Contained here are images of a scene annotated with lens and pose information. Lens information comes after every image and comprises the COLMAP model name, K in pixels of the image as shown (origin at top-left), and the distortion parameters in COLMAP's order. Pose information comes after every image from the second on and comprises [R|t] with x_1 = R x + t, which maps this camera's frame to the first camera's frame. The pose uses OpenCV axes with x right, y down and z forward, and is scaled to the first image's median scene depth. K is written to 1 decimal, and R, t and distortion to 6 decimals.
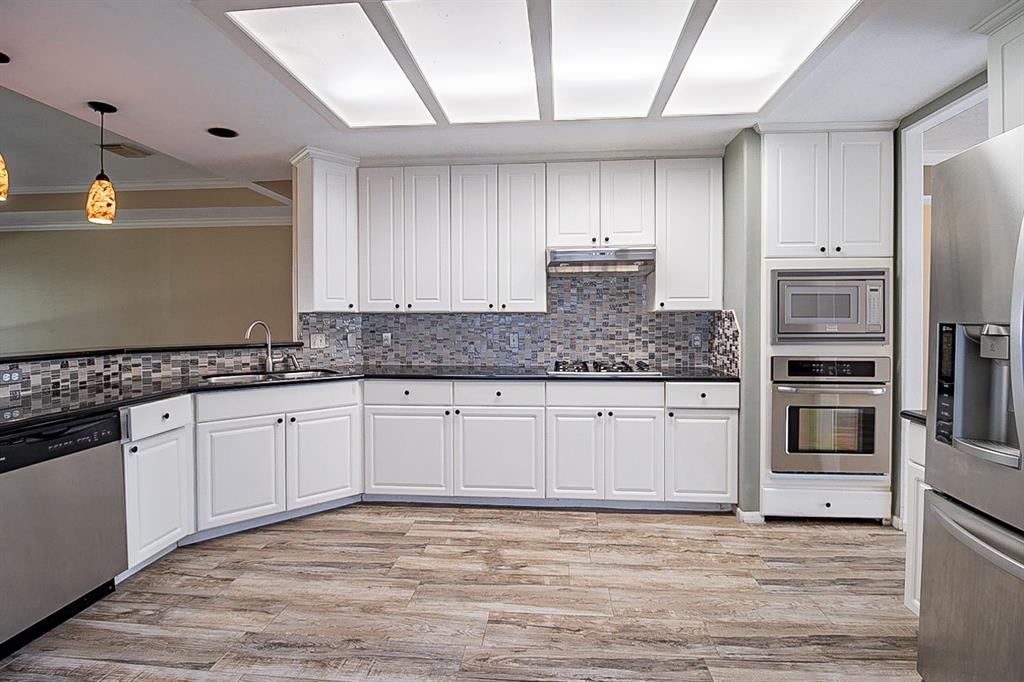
lens RADIAL K [[538.6, 0, 472.1], [0, 538.6, 319.9], [0, 0, 1]] dist [-0.014769, -0.002250]
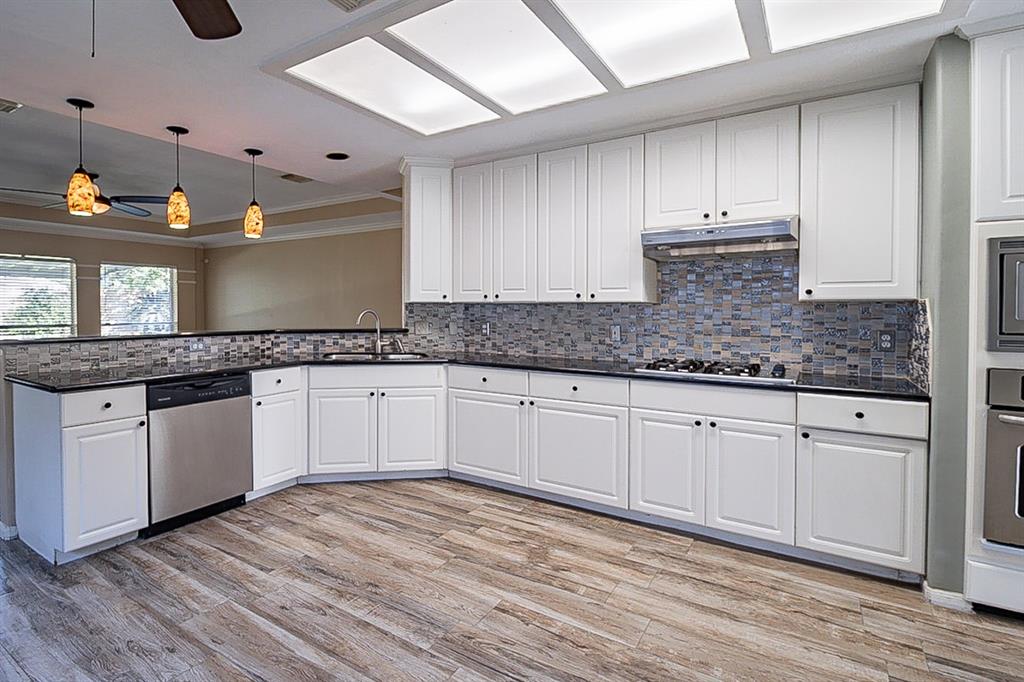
lens RADIAL K [[526.5, 0, 368.6], [0, 526.5, 312.9], [0, 0, 1]] dist [0.013500, -0.008915]
pose [[0.837124, 0.010529, -0.546912, 0.261378], [-0.007139, 0.999940, 0.008324, -0.000658], [0.546967, -0.003064, 0.837149, 0.024250]]
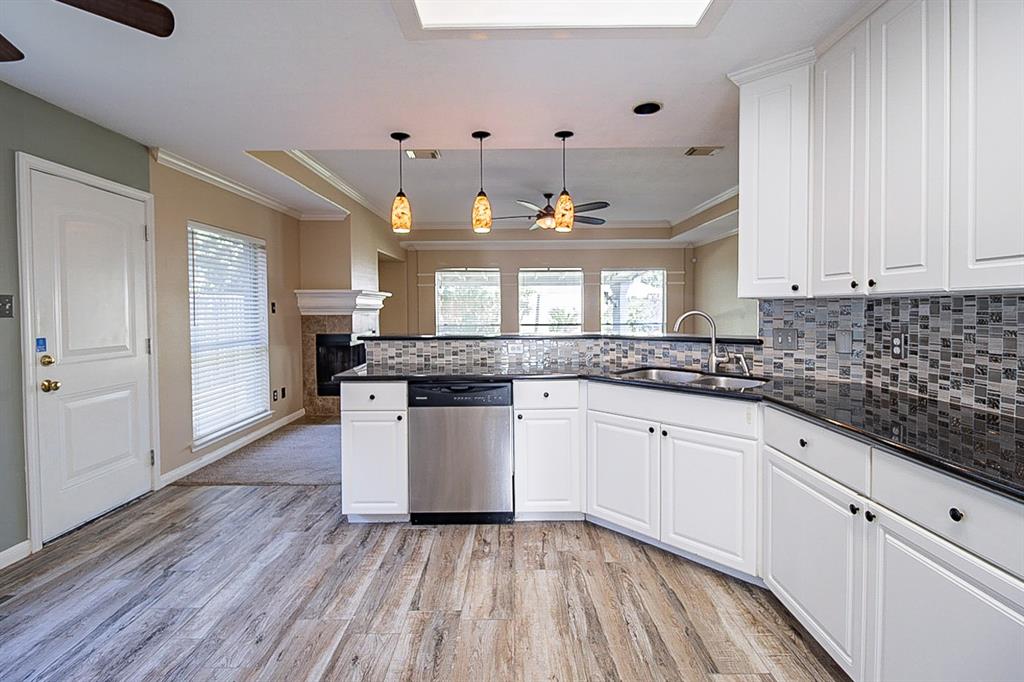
lens RADIAL K [[474.9, 0, 525.8], [0, 474.9, 321.2], [0, 0, 1]] dist [0.002680, -0.000146]
pose [[0.120290, 0.026883, -0.992375, 0.342243], [0.004318, 0.999610, 0.027603, -0.003778], [0.992729, -0.007605, 0.120127, 0.698237]]
